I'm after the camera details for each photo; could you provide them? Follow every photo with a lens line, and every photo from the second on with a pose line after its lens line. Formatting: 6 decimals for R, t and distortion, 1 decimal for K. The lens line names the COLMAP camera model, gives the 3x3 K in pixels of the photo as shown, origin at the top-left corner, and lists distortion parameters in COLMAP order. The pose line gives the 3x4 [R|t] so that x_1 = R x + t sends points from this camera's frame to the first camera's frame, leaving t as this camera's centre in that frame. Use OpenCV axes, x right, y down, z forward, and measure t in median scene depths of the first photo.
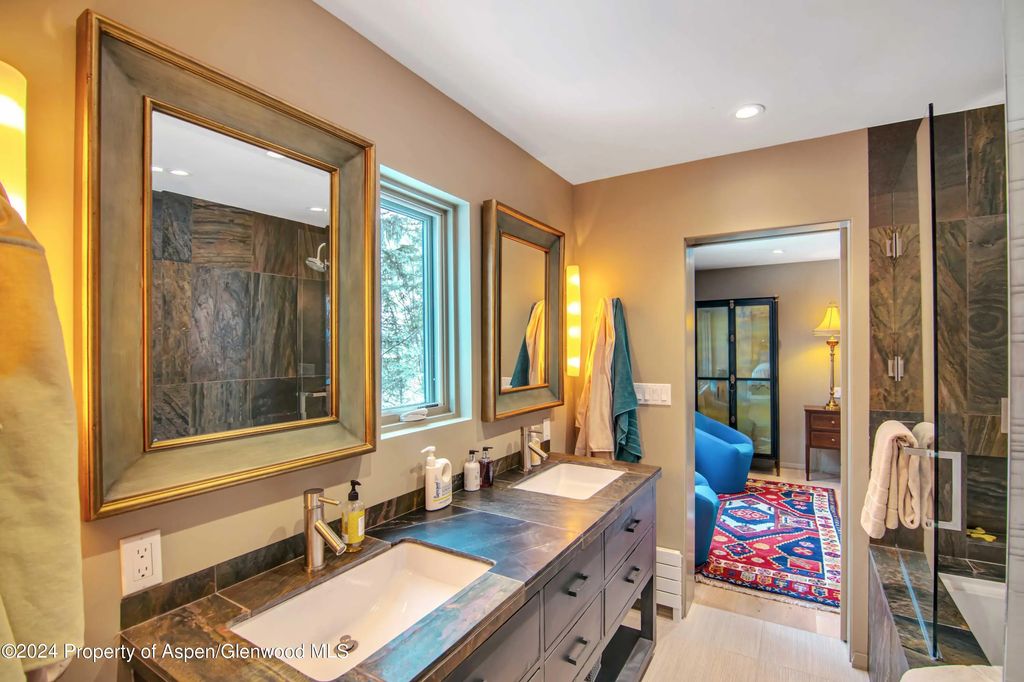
lens RADIAL K [[470.6, 0, 514.9], [0, 470.6, 347.4], [0, 0, 1]] dist [-0.022069, -0.000704]
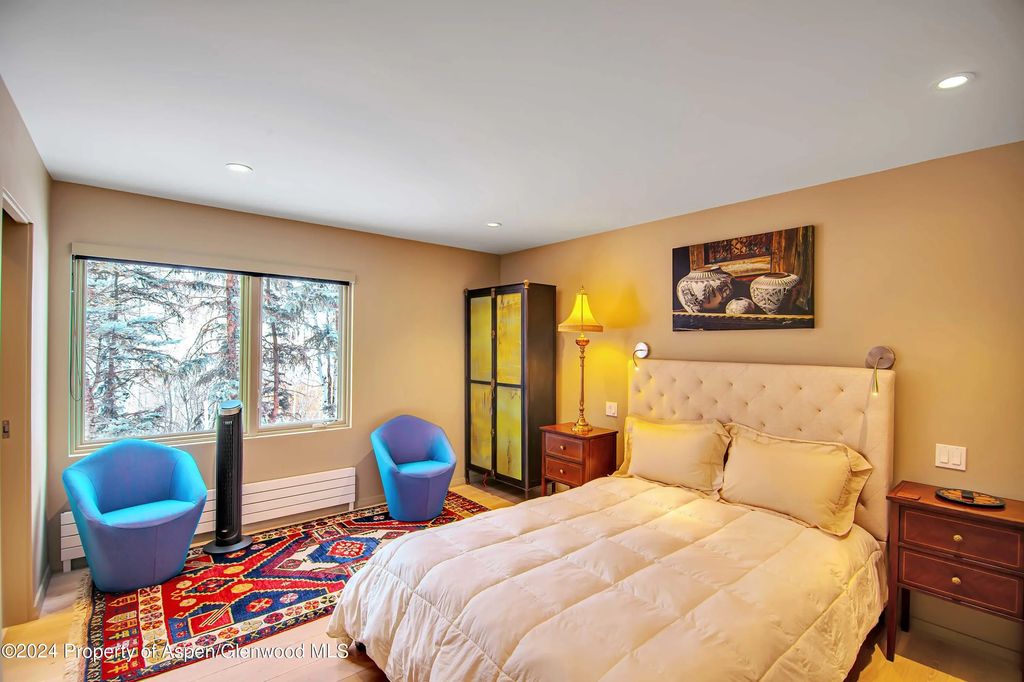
lens RADIAL K [[462.1, 0, 528.1], [0, 462.1, 345.1], [0, 0, 1]] dist [-0.003446, -0.009570]
pose [[0.948586, 0.022203, -0.315739, 1.321711], [-0.021089, 0.999753, 0.006946, -0.012862], [0.315816, 0.000070, 0.948821, 0.423662]]
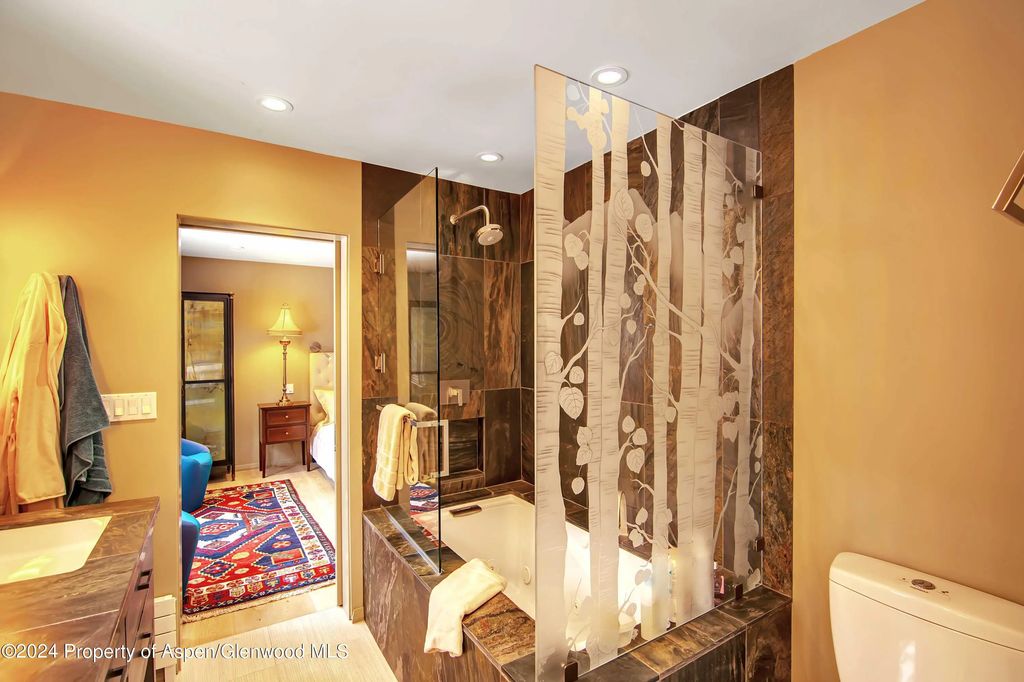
lens RADIAL K [[473.3, 0, 527.3], [0, 473.3, 345.5], [0, 0, 1]] dist [0.000108, -0.010494]
pose [[0.421155, 0.001967, 0.906987, -0.104167], [0.001038, 0.999996, -0.002650, 0.001305], [-0.906988, 0.002058, 0.421151, 0.067191]]
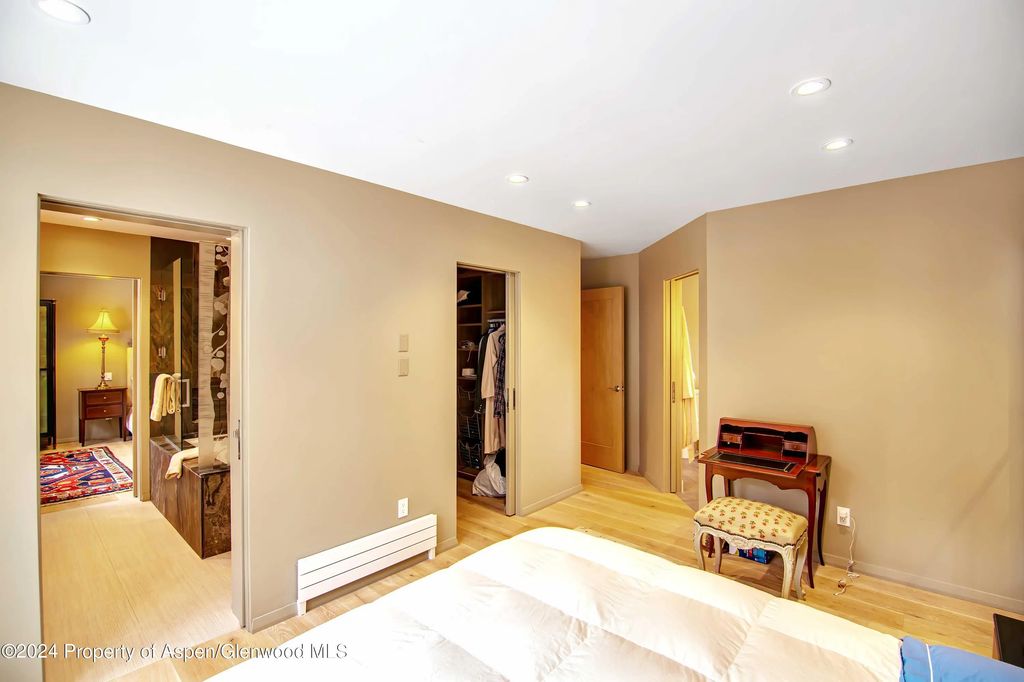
lens RADIAL K [[462.1, 0, 528.1], [0, 462.1, 345.1], [0, 0, 1]] dist [-0.003446, -0.009570]
pose [[0.171998, 0.001987, 0.985095, -0.623615], [-0.006790, 0.999977, -0.000831, 0.000965], [-0.985074, -0.006546, 0.172007, -0.657180]]
